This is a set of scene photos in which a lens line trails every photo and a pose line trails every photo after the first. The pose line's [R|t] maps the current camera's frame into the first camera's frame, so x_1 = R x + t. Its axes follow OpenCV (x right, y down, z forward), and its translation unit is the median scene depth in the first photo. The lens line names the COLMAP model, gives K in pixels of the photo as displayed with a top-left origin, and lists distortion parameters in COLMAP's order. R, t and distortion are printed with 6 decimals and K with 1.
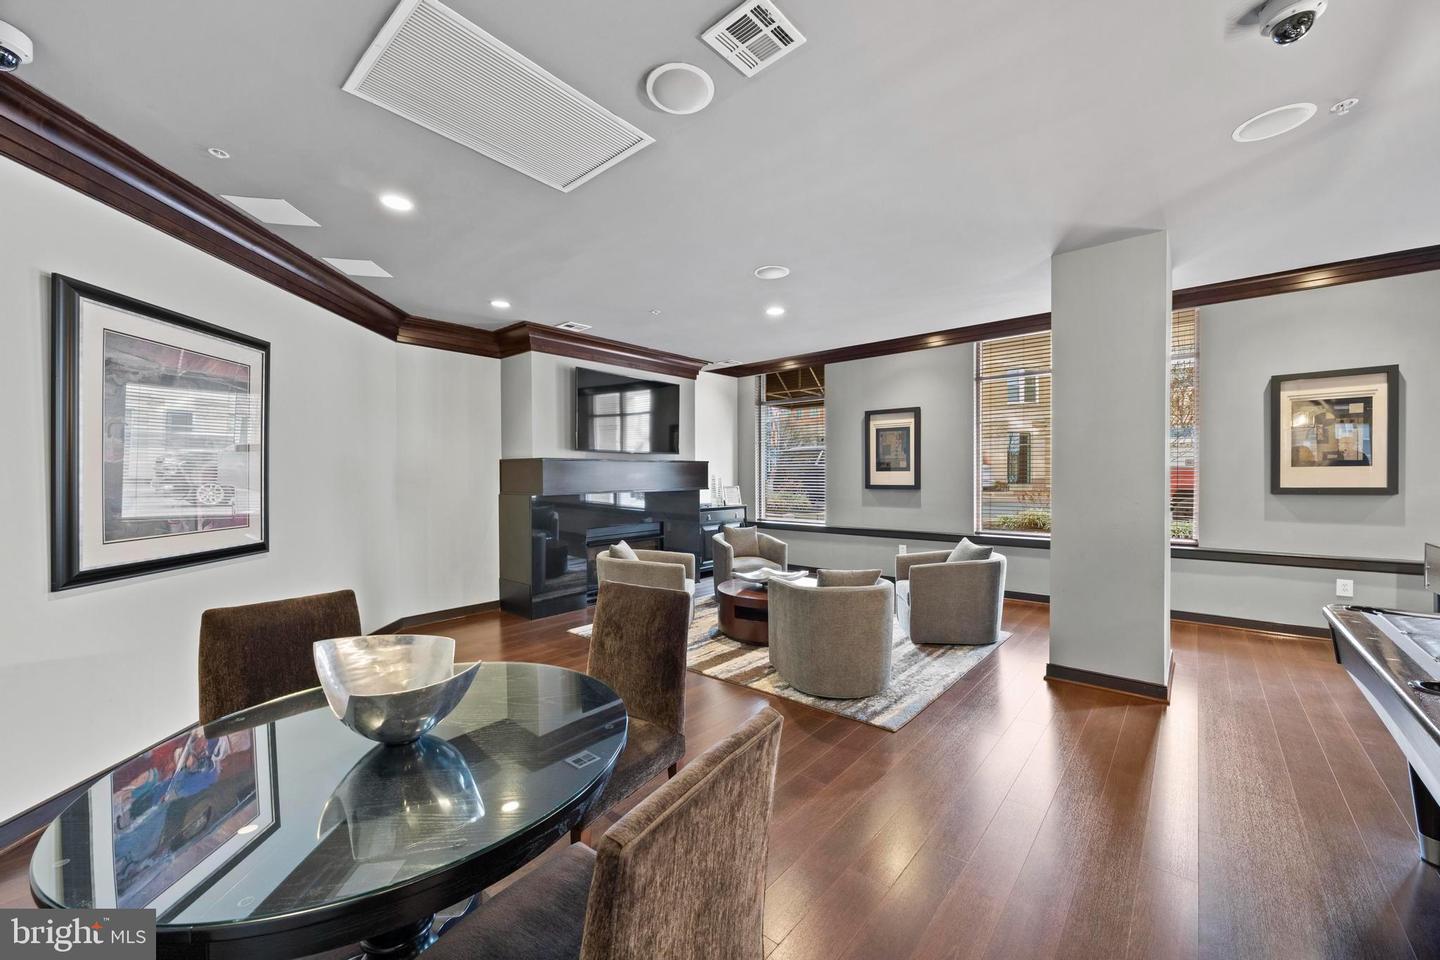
lens RADIAL K [[550.7, 0, 726.6], [0, 550.7, 478.3], [0, 0, 1]] dist [-0.002215, -0.000010]
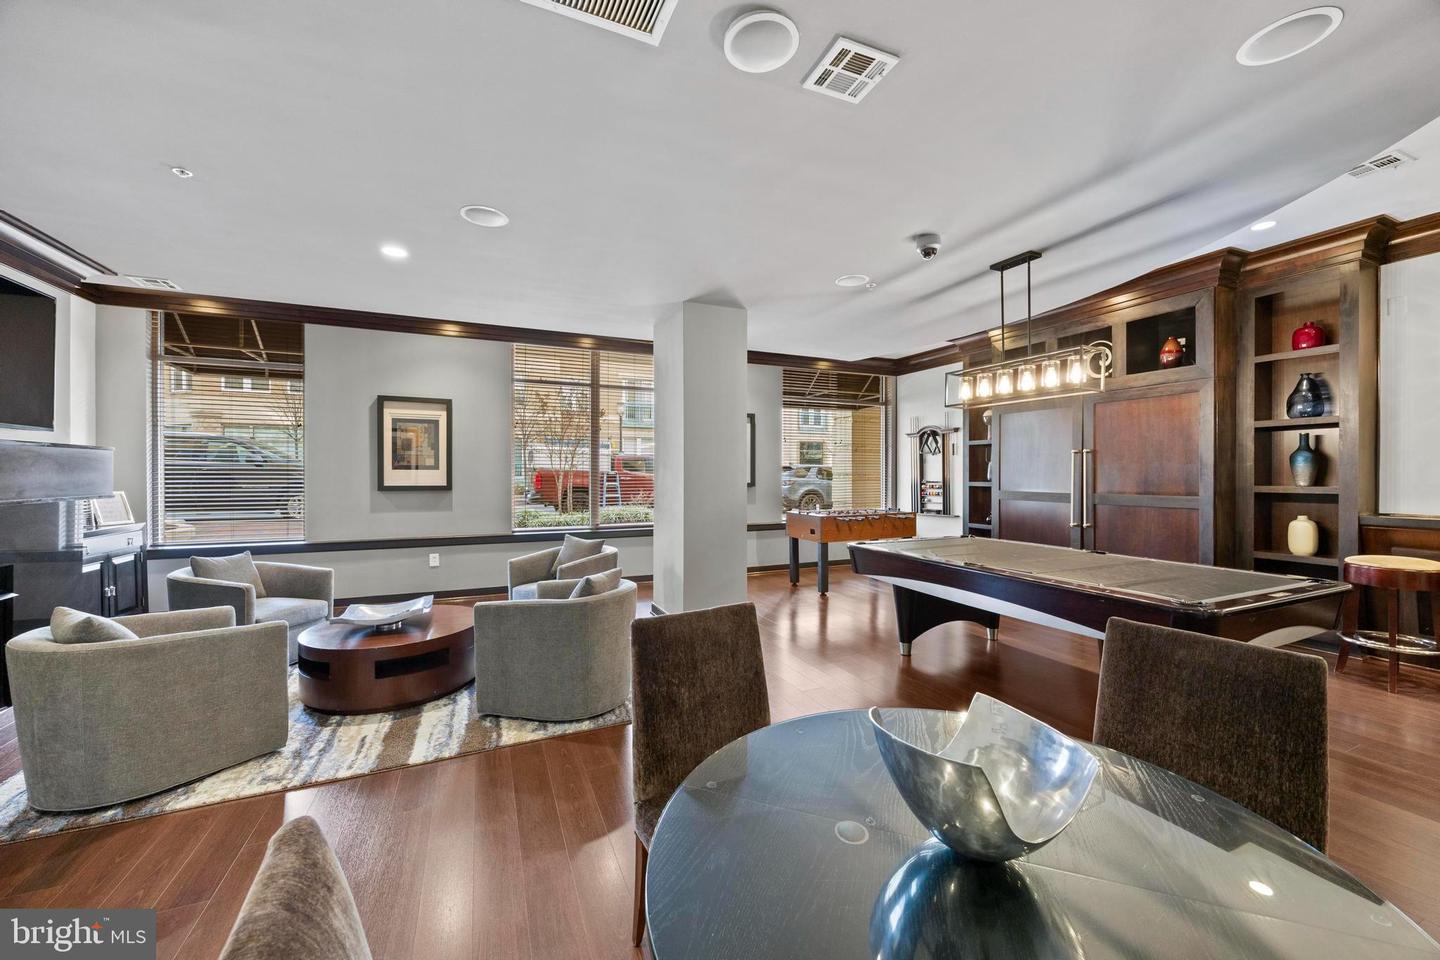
lens RADIAL K [[550.7, 0, 726.7], [0, 550.7, 475.8], [0, 0, 1]] dist [-0.002215, -0.000010]
pose [[0.427561, 0.001800, 0.903984, -0.276300], [0.002957, 0.999990, -0.003389, 0.000880], [-0.903981, 0.004122, 0.427552, 0.201182]]
